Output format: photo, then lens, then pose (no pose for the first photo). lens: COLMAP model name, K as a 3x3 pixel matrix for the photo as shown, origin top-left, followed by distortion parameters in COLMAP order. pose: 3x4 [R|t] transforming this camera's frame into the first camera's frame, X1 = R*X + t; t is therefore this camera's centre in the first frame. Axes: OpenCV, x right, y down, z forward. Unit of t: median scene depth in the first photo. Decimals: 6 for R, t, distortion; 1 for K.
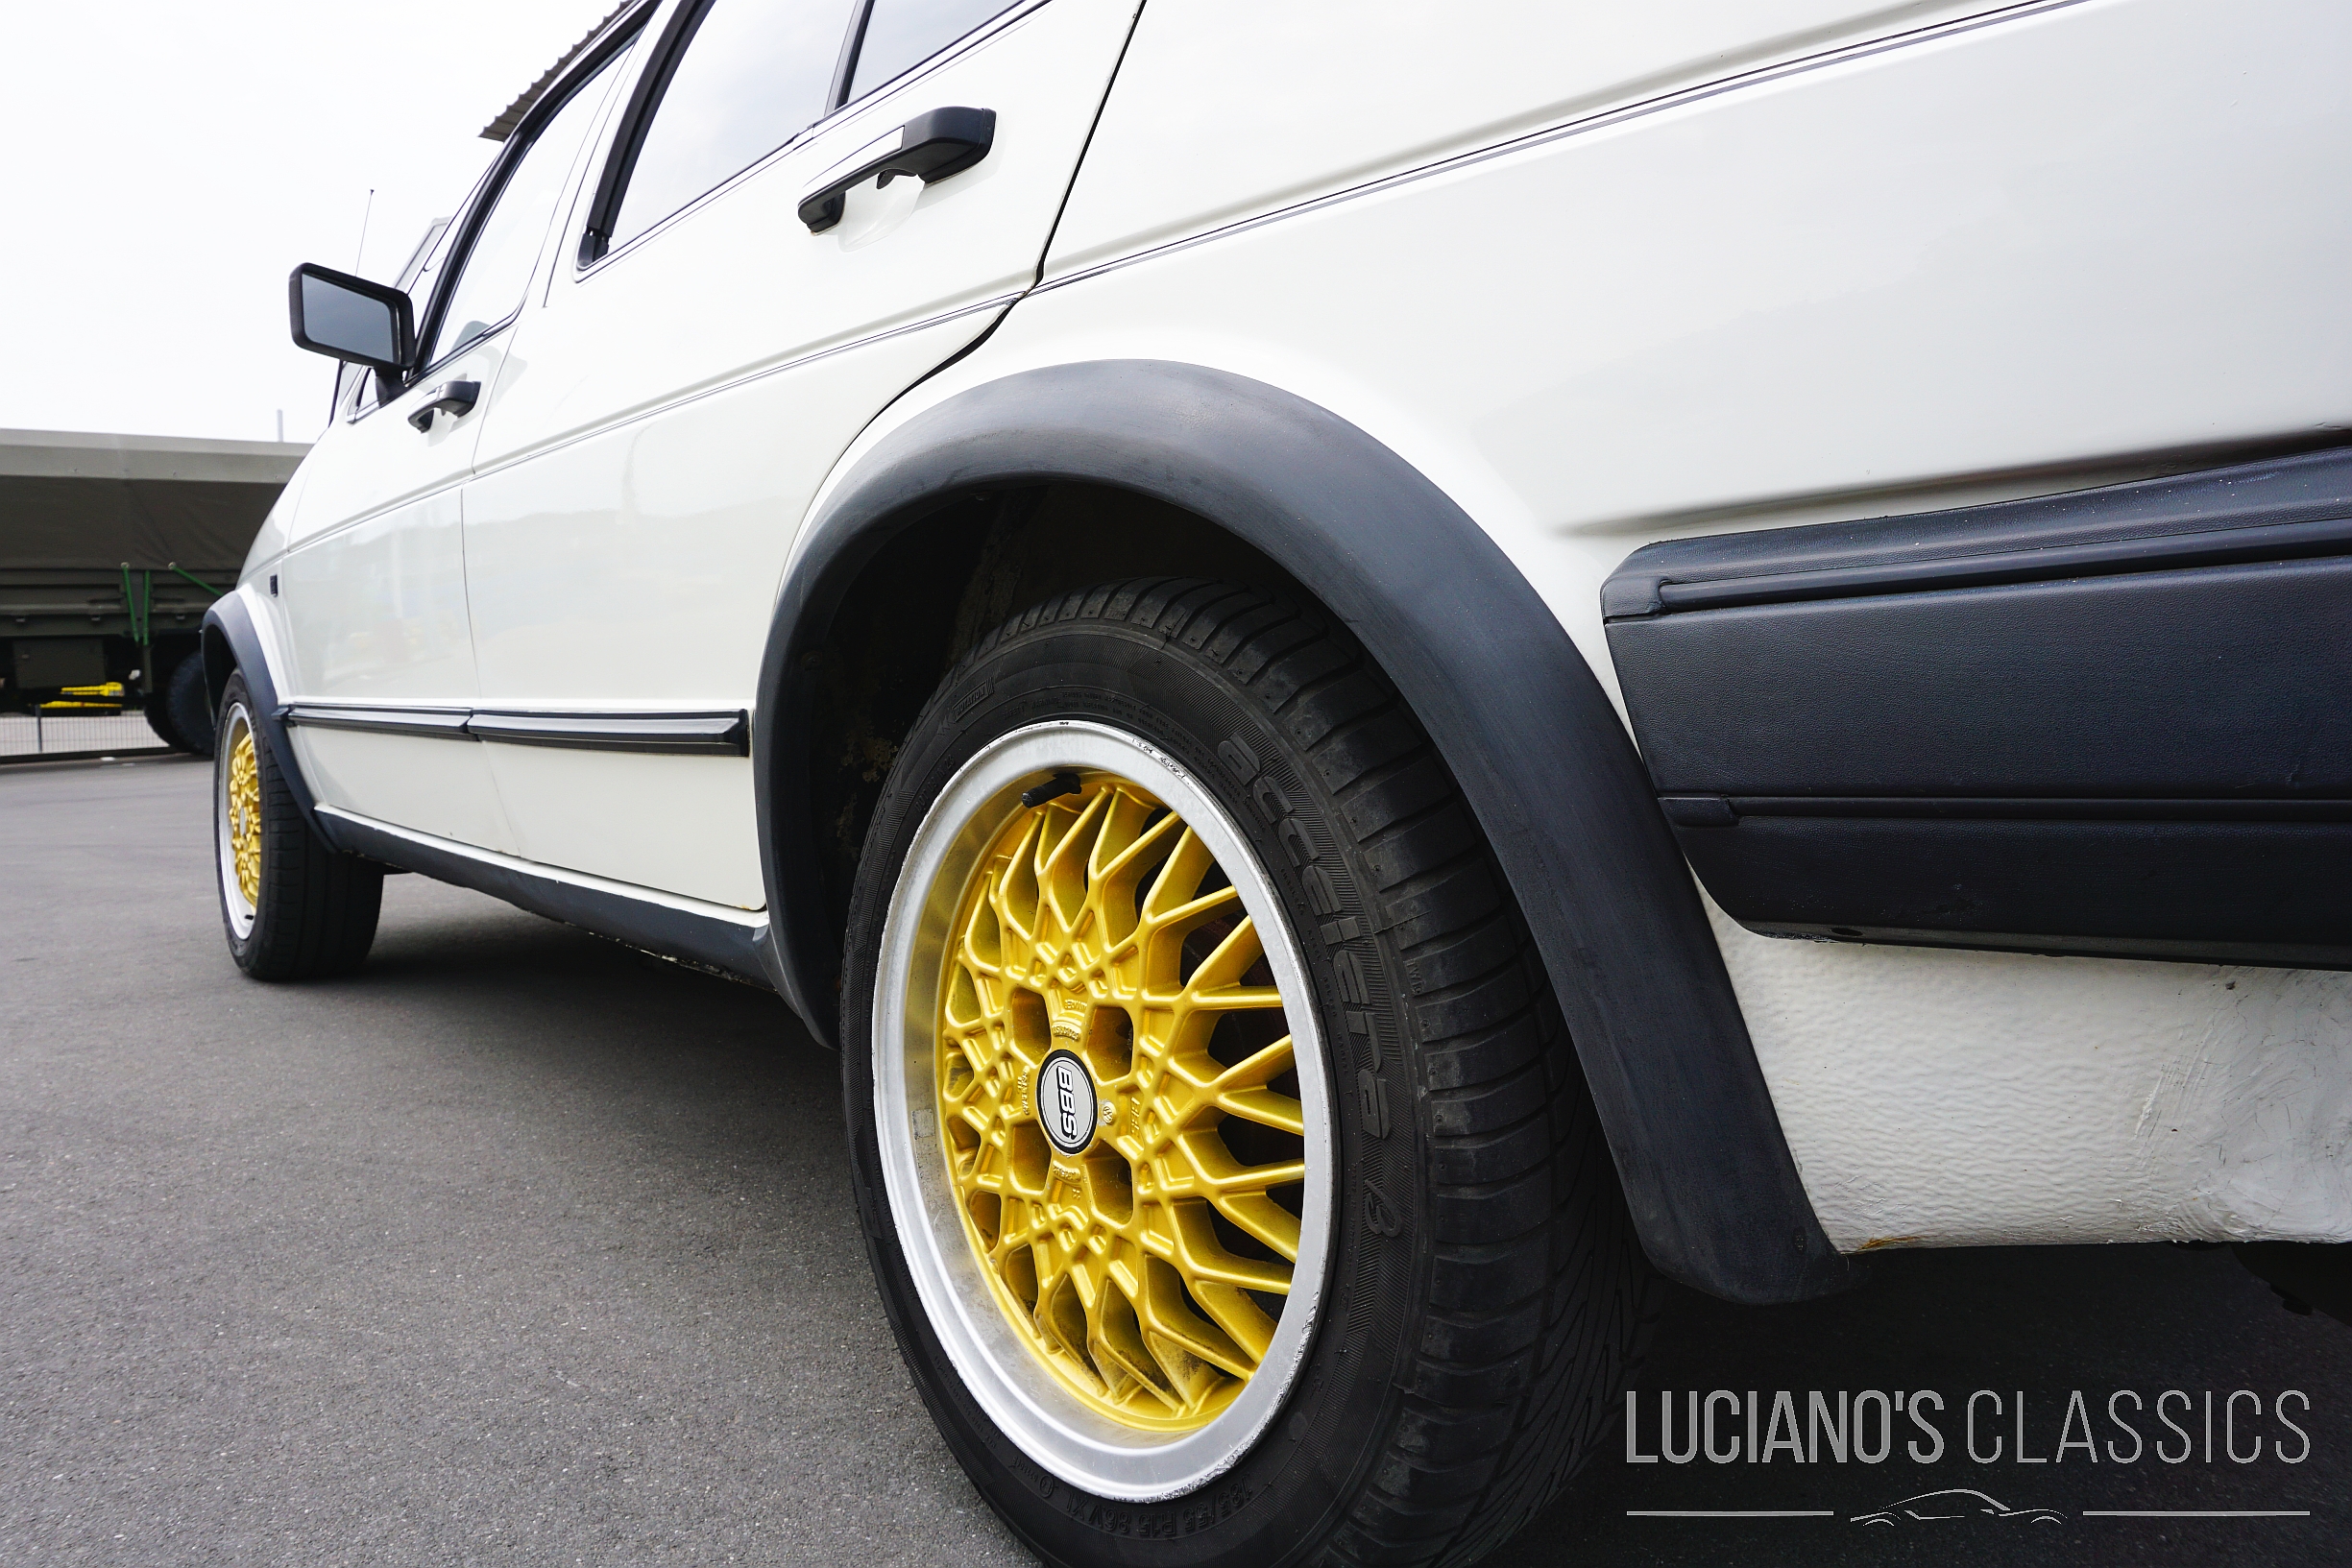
lens RADIAL K [[1584.6, 0, 1169.5], [0, 1584.6, 777.8], [0, 0, 1]] dist [-0.049092, 0.036607]
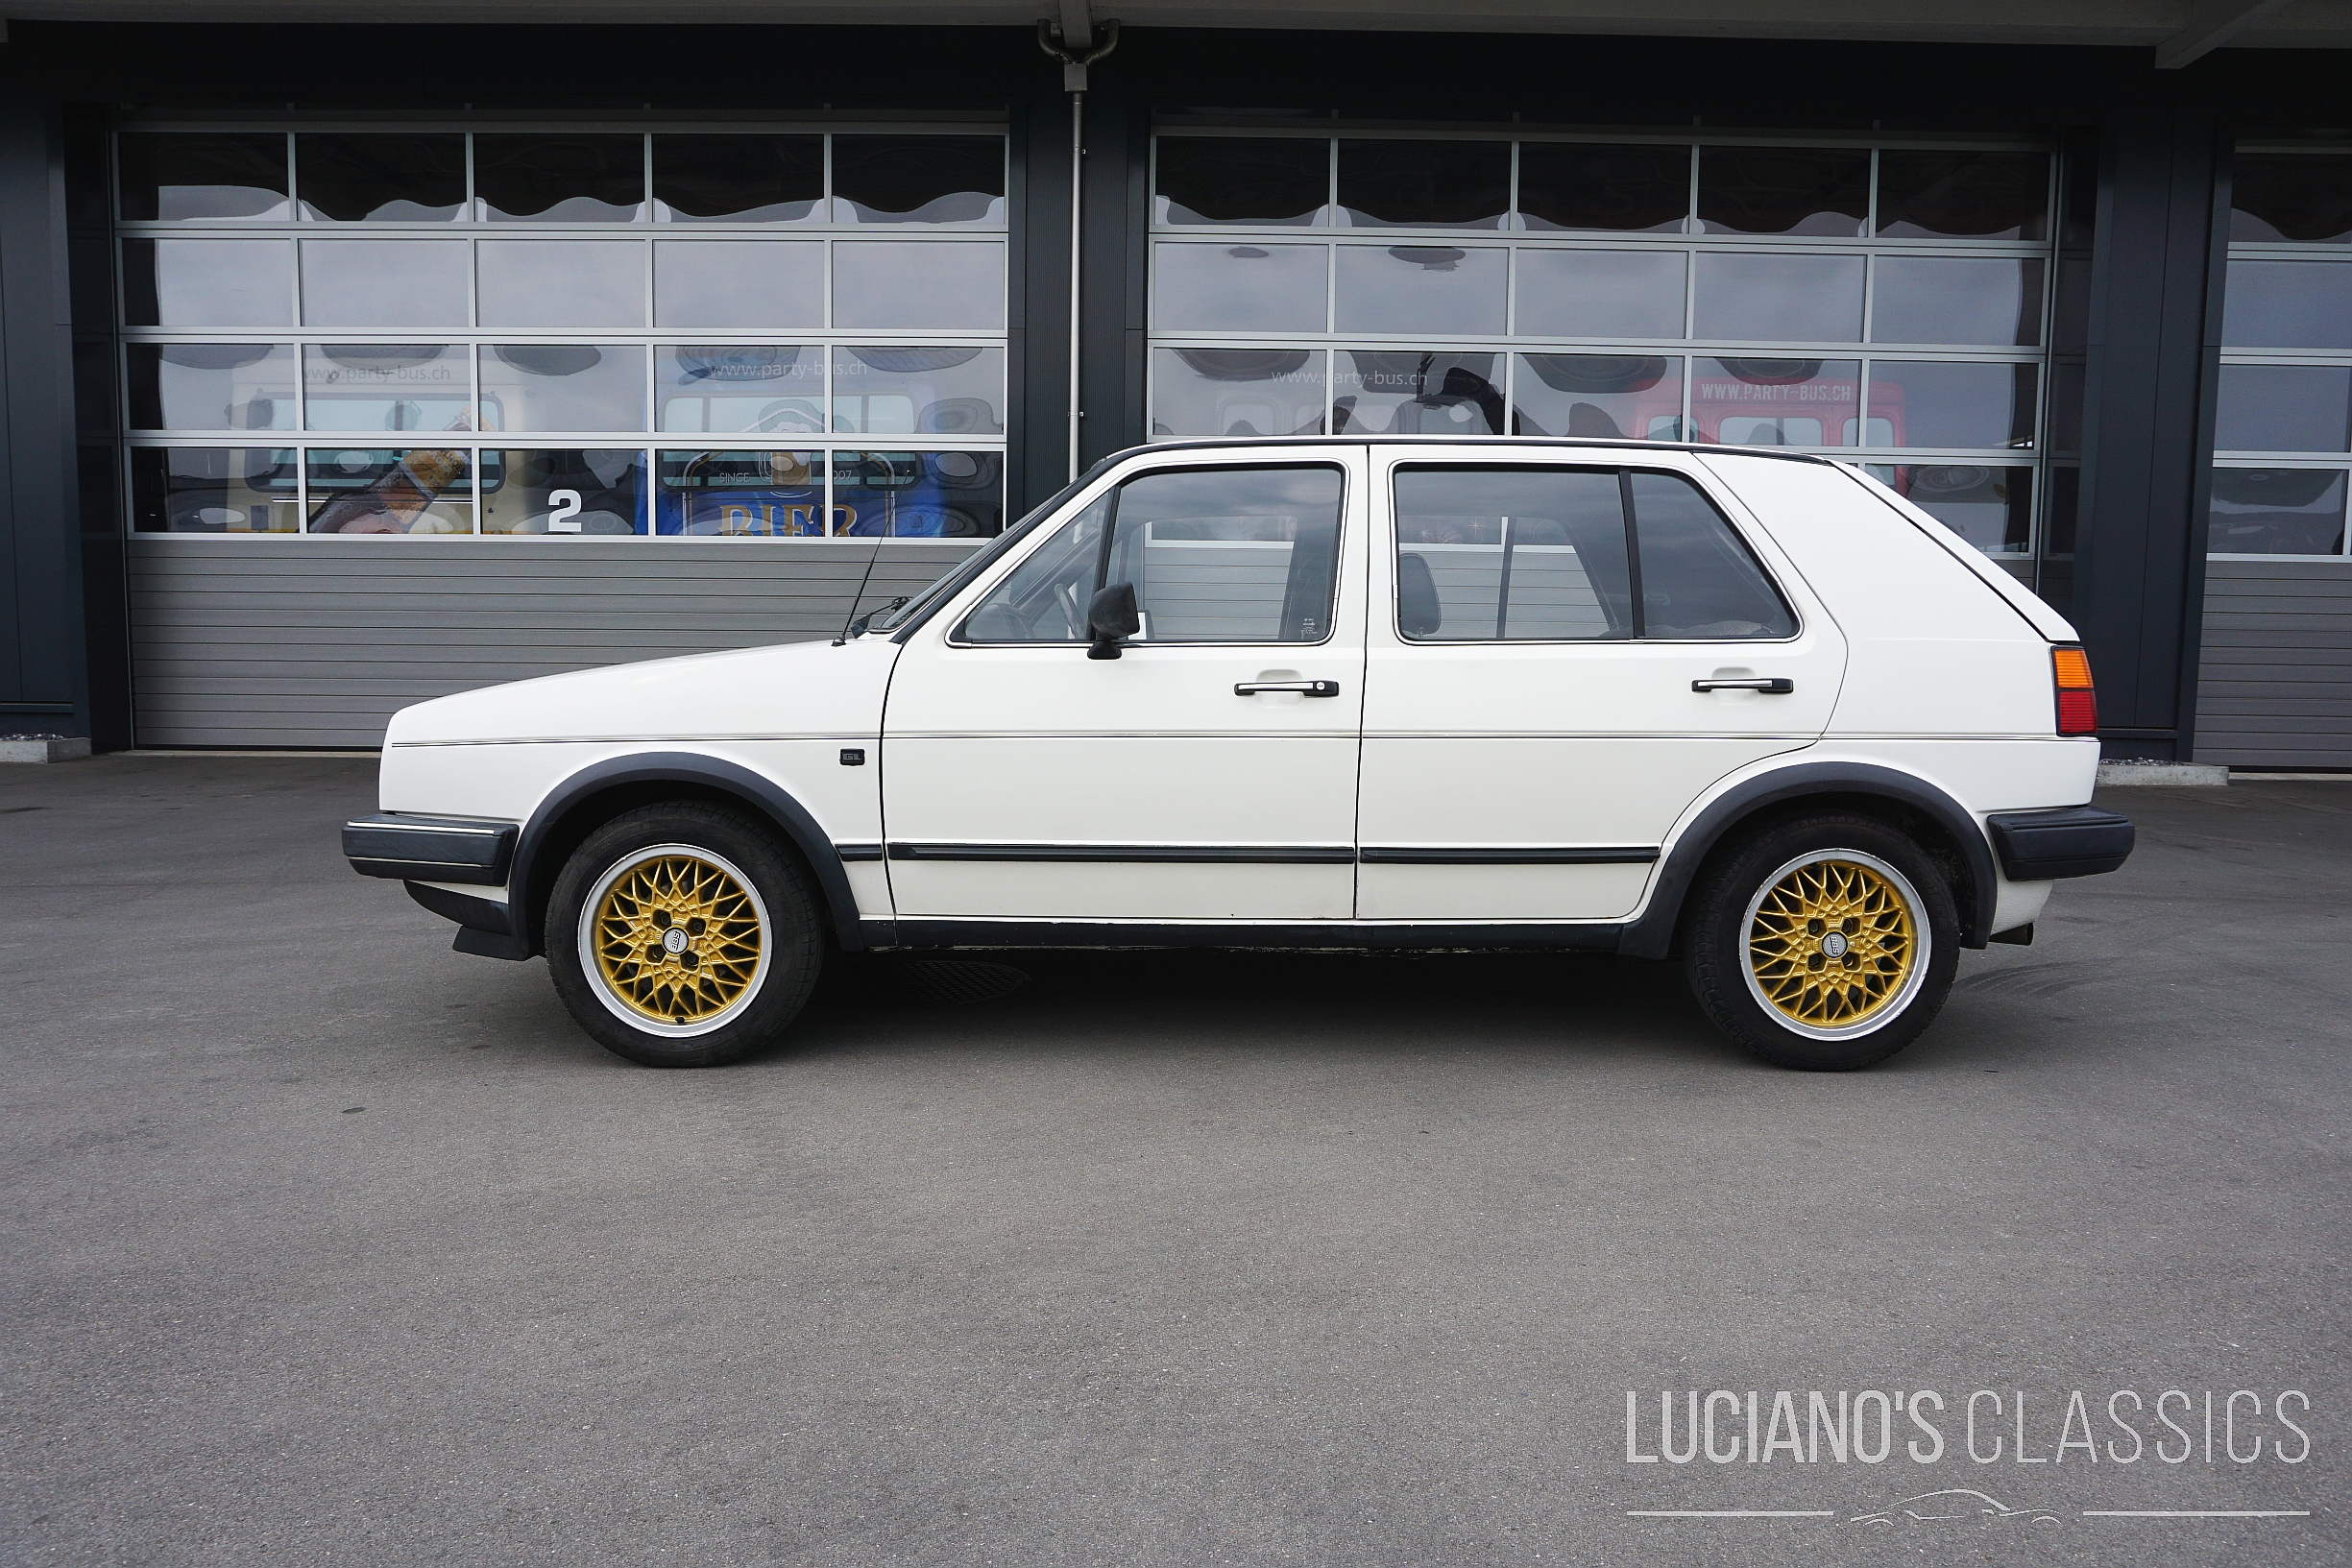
lens RADIAL K [[1584.6, 0, 1176.5], [0, 1584.6, 781.6], [0, 0, 1]] dist [-0.049092, 0.036607]
pose [[0.635238, -0.058640, 0.770087, -4.084354], [0.035526, 0.998276, 0.046711, -0.441547], [-0.771499, -0.002315, 0.636226, -0.224387]]
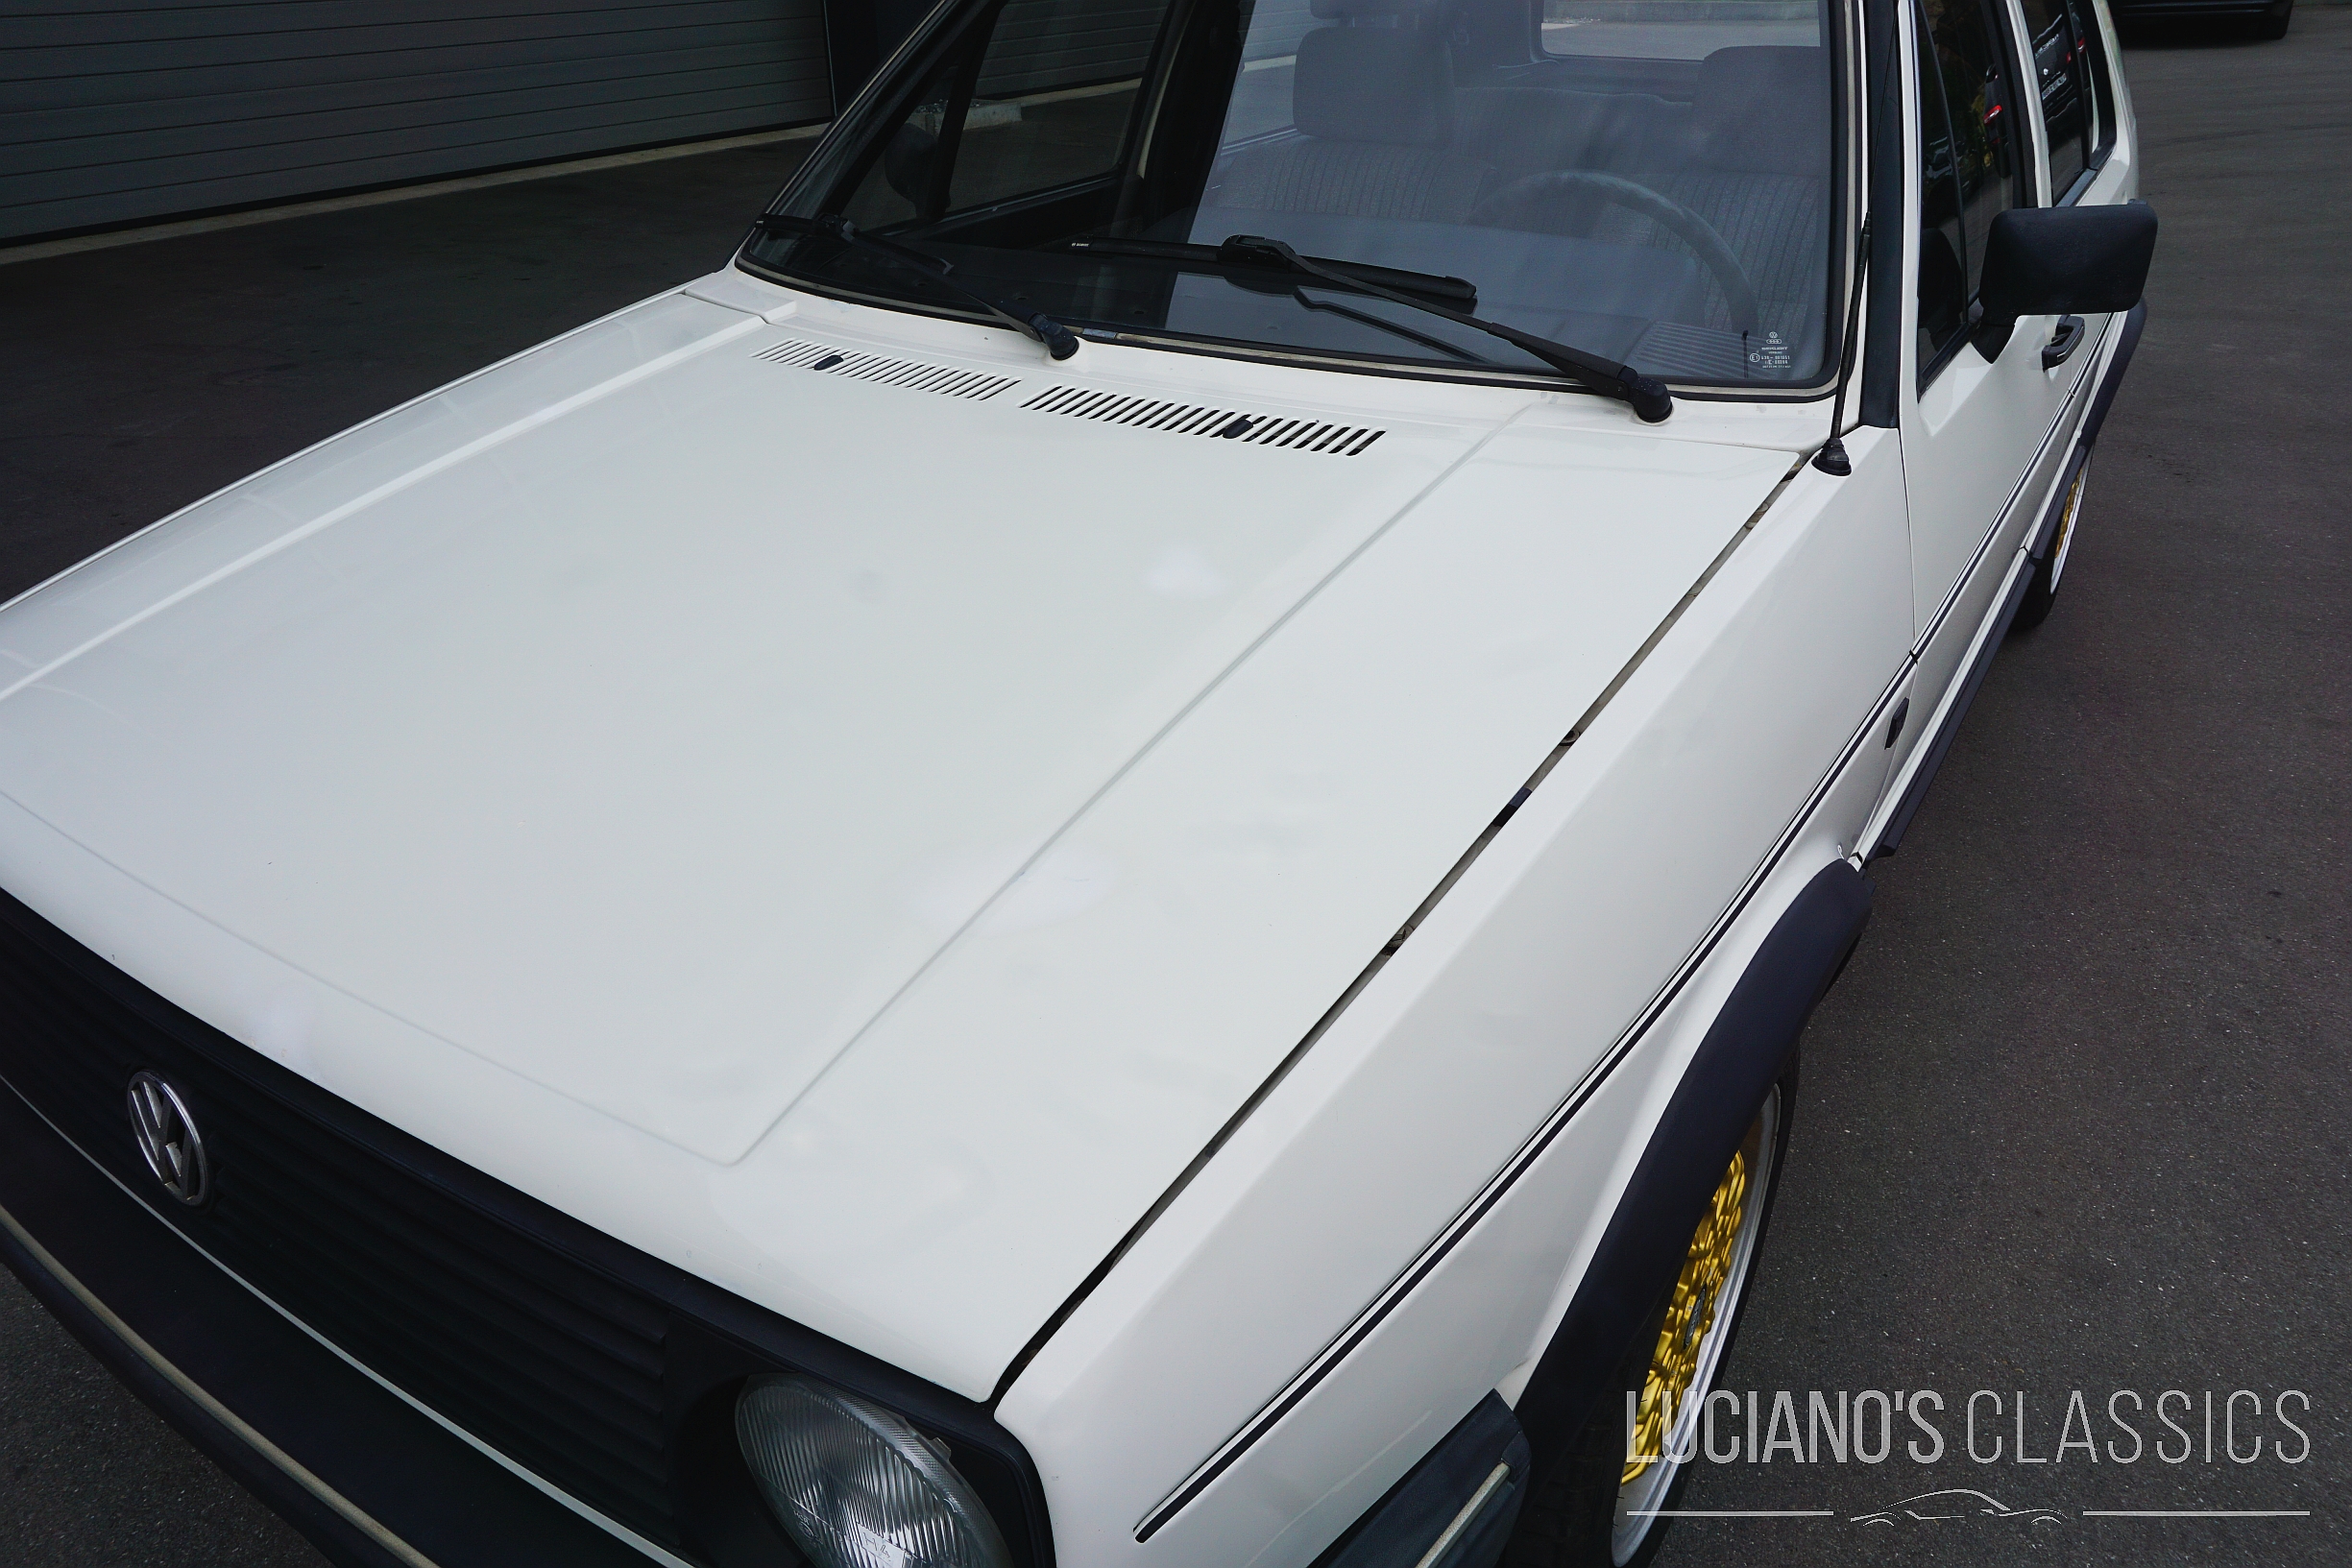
lens RADIAL K [[1584.6, 0, 1172.8], [0, 1584.6, 788.8], [0, 0, 1]] dist [-0.049092, 0.036607]
pose [[-0.290443, -0.462541, 0.837675, -2.794312], [0.067136, 0.863404, 0.500026, -1.154295], [-0.954534, 0.201467, -0.219716, 3.917923]]
